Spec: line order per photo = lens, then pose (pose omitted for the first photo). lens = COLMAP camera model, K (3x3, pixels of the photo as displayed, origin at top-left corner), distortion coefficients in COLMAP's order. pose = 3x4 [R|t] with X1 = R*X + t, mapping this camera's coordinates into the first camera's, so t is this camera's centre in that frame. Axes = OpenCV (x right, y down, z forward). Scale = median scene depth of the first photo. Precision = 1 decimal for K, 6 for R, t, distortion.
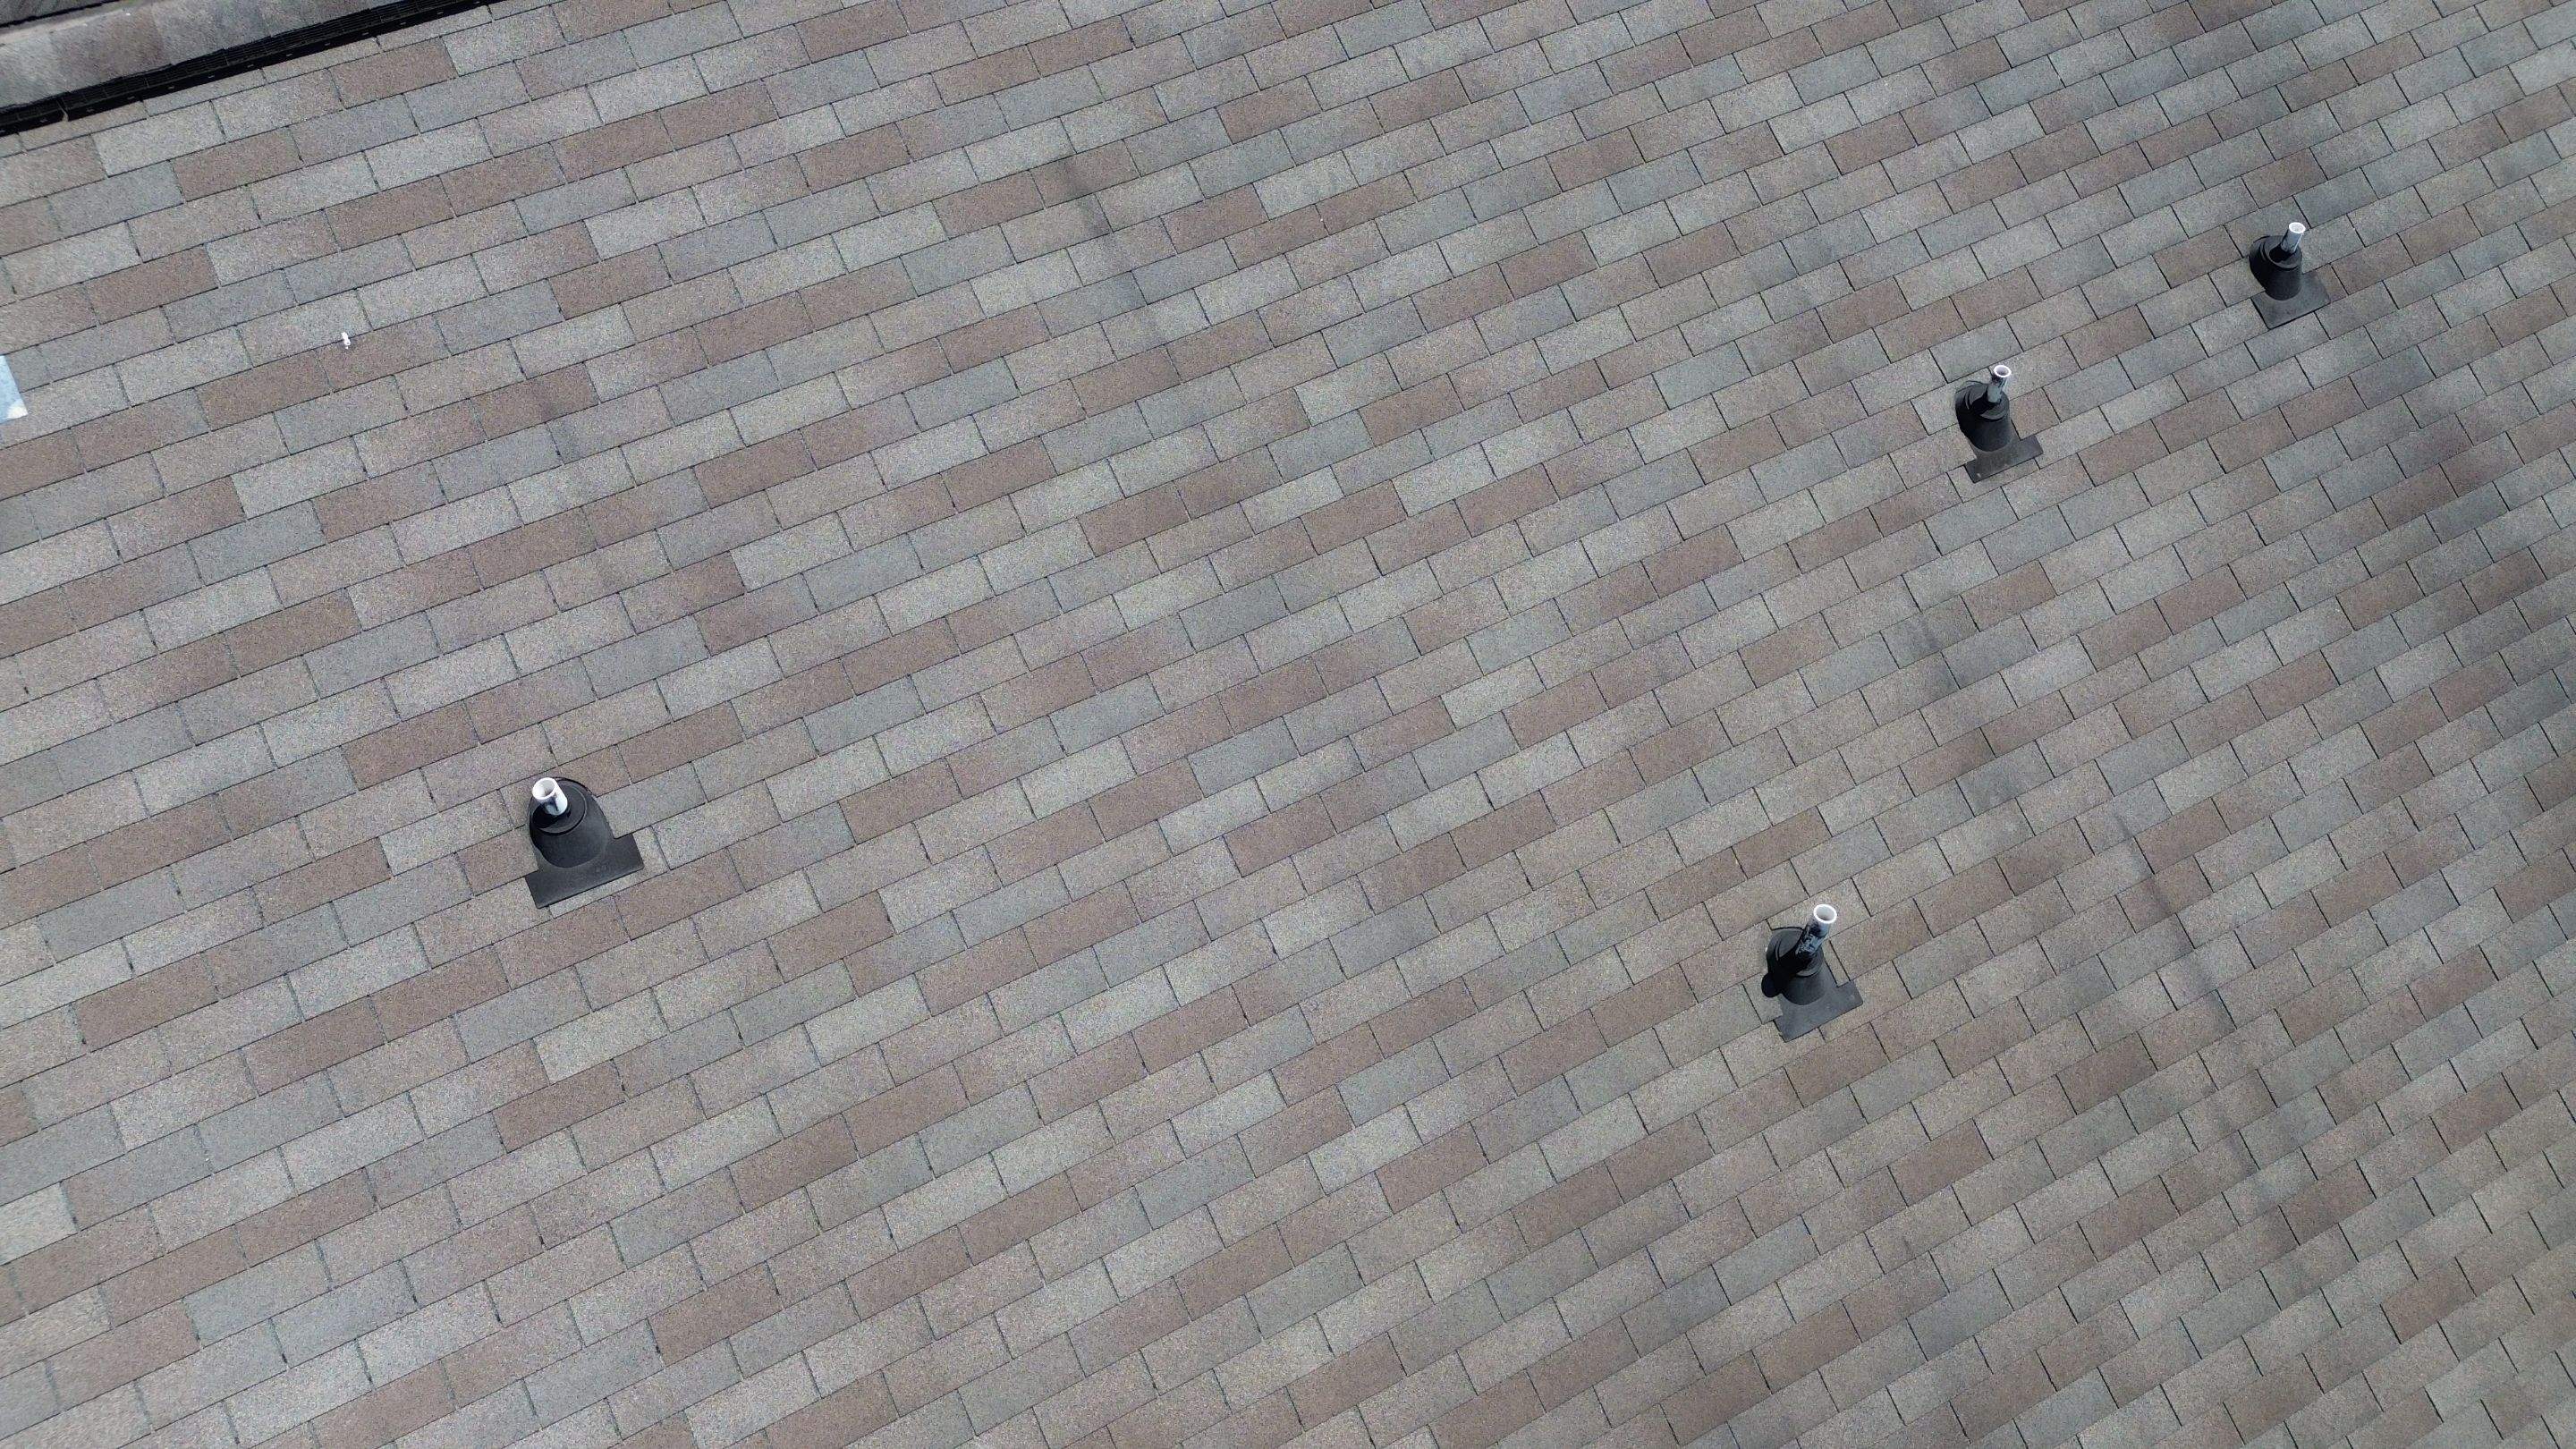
lens RADIAL K [[1936.2, 0, 1281.3], [0, 1936.2, 687.3], [0, 0, 1]] dist [0.109281, -0.129776]
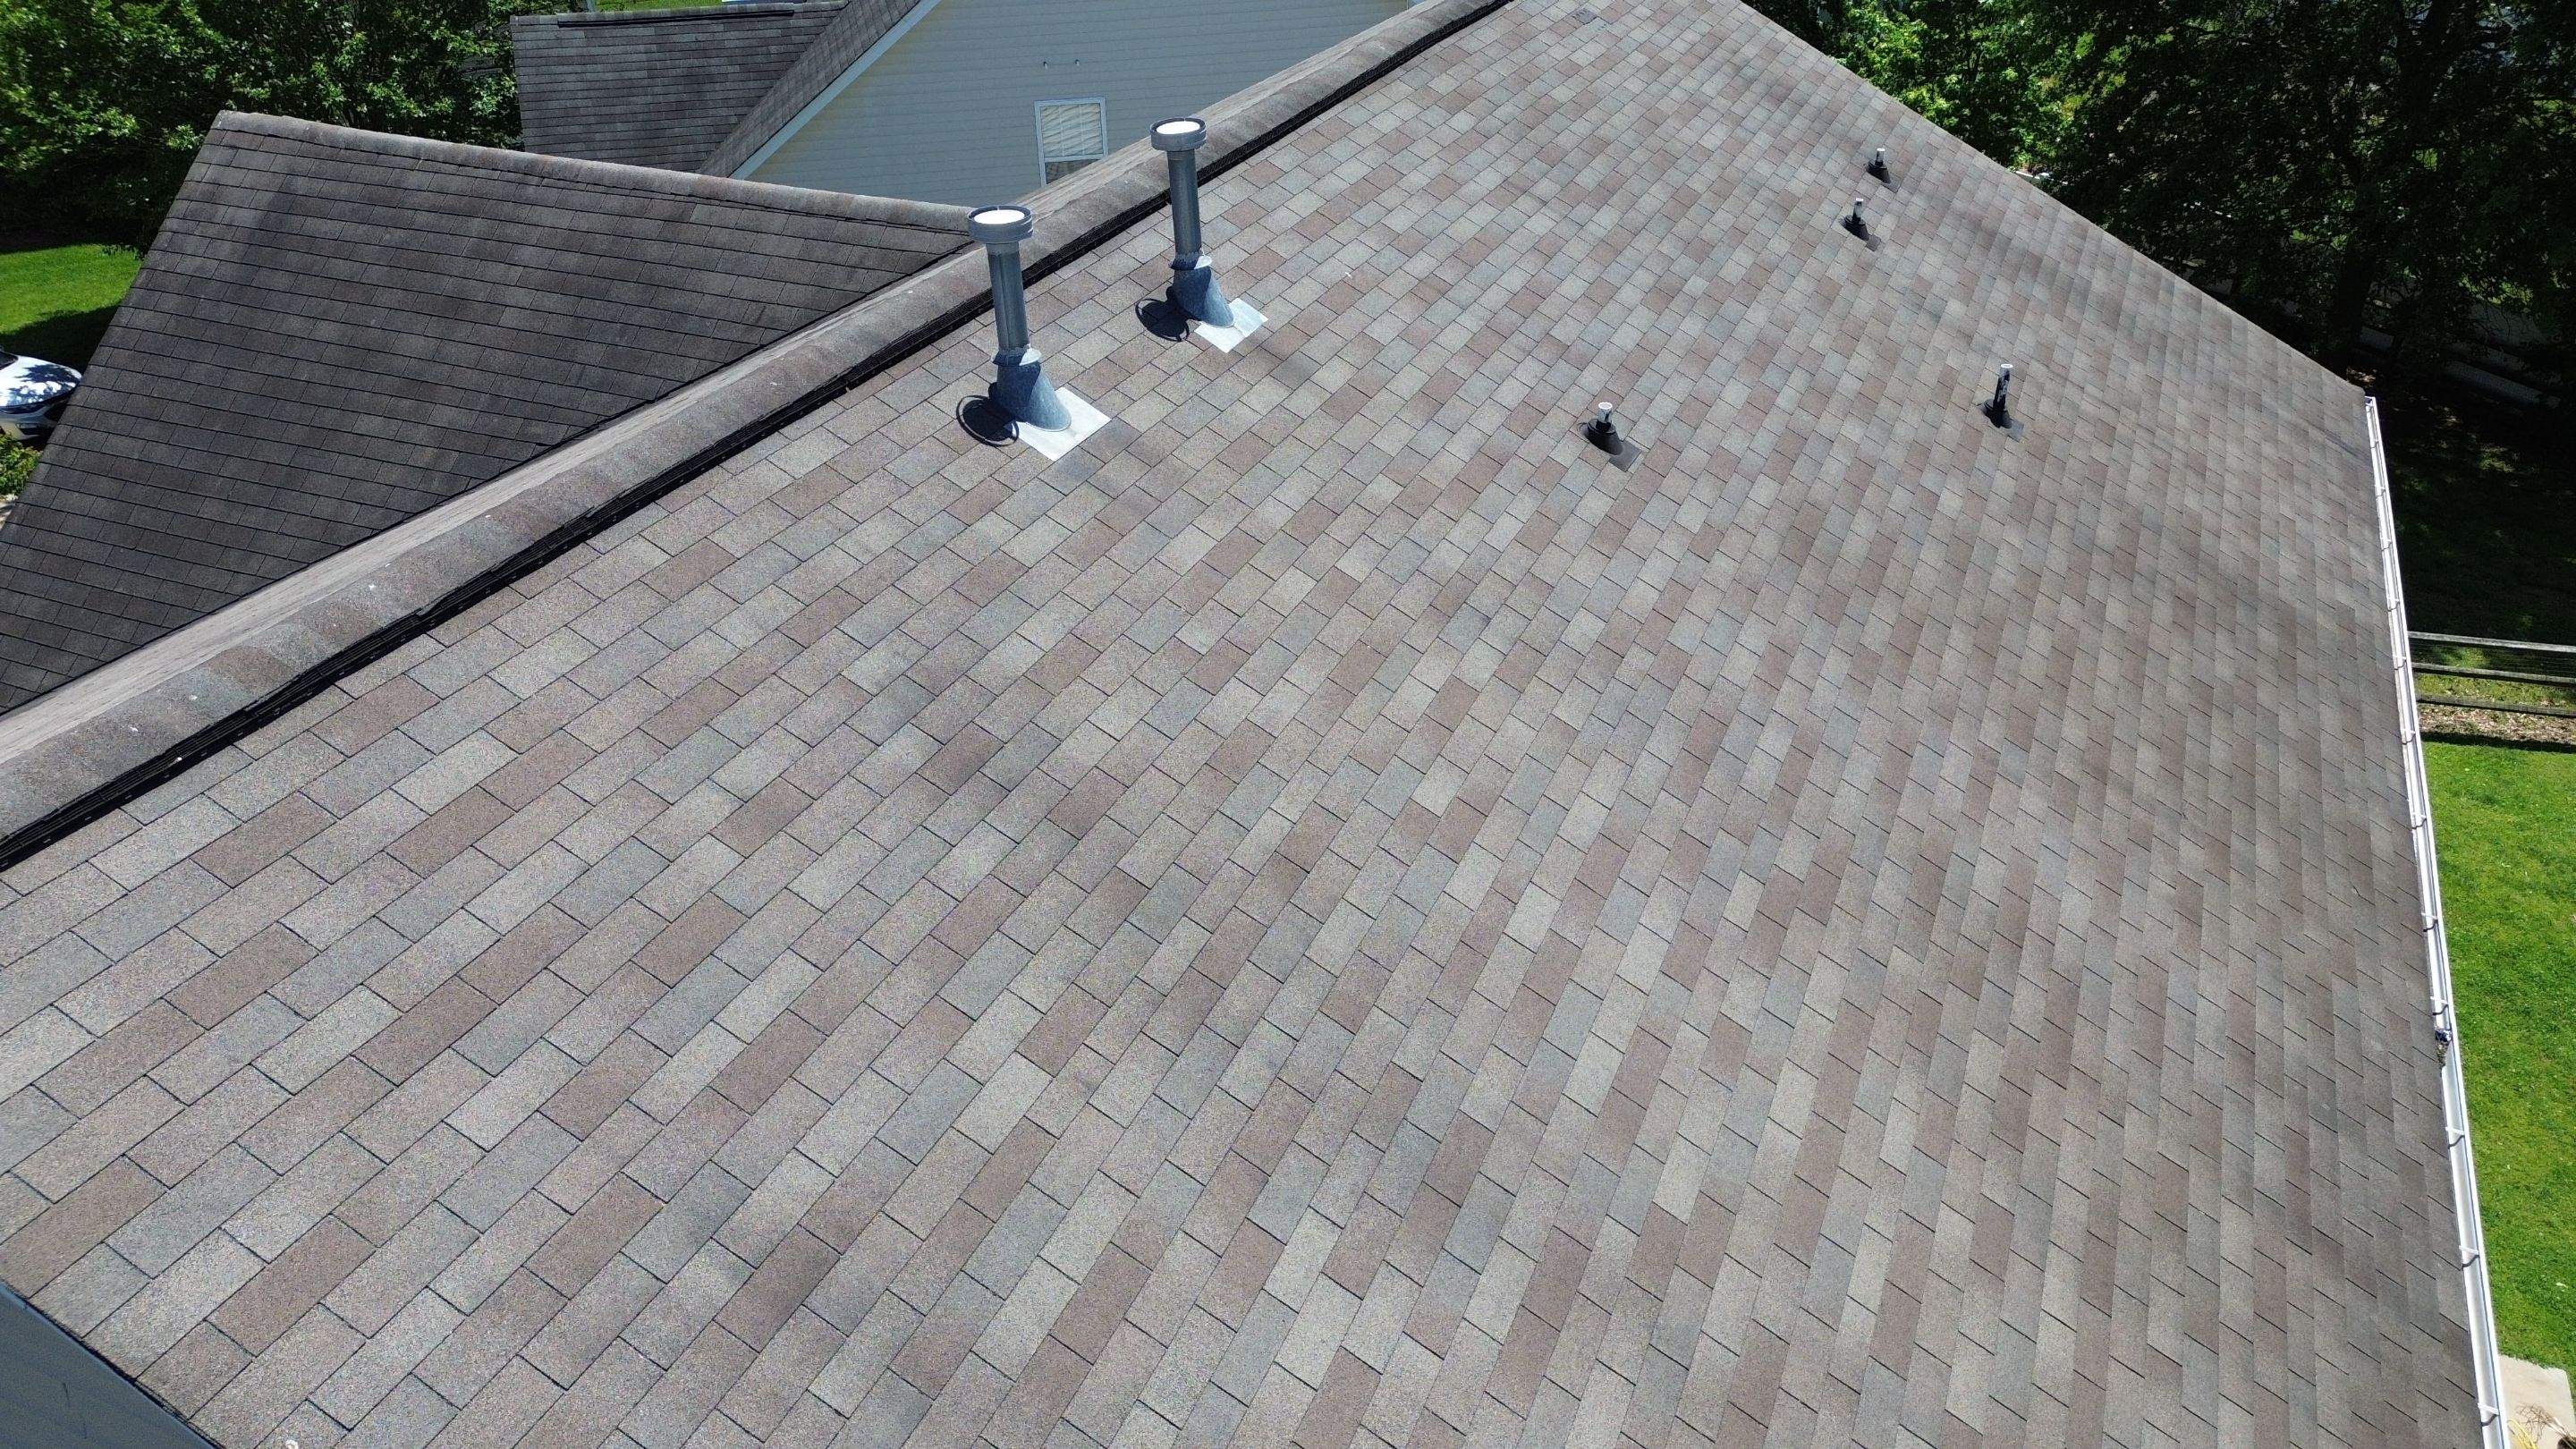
lens RADIAL K [[1826.7, 0, 1288.0], [0, 1826.7, 724.5], [0, 0, 1]] dist [0.059866, -0.053119]
pose [[0.788361, -0.333142, 0.517207, -1.472363], [0.501454, 0.835008, -0.226508, 0.499239], [-0.356413, 0.437926, 0.825343, -0.168517]]
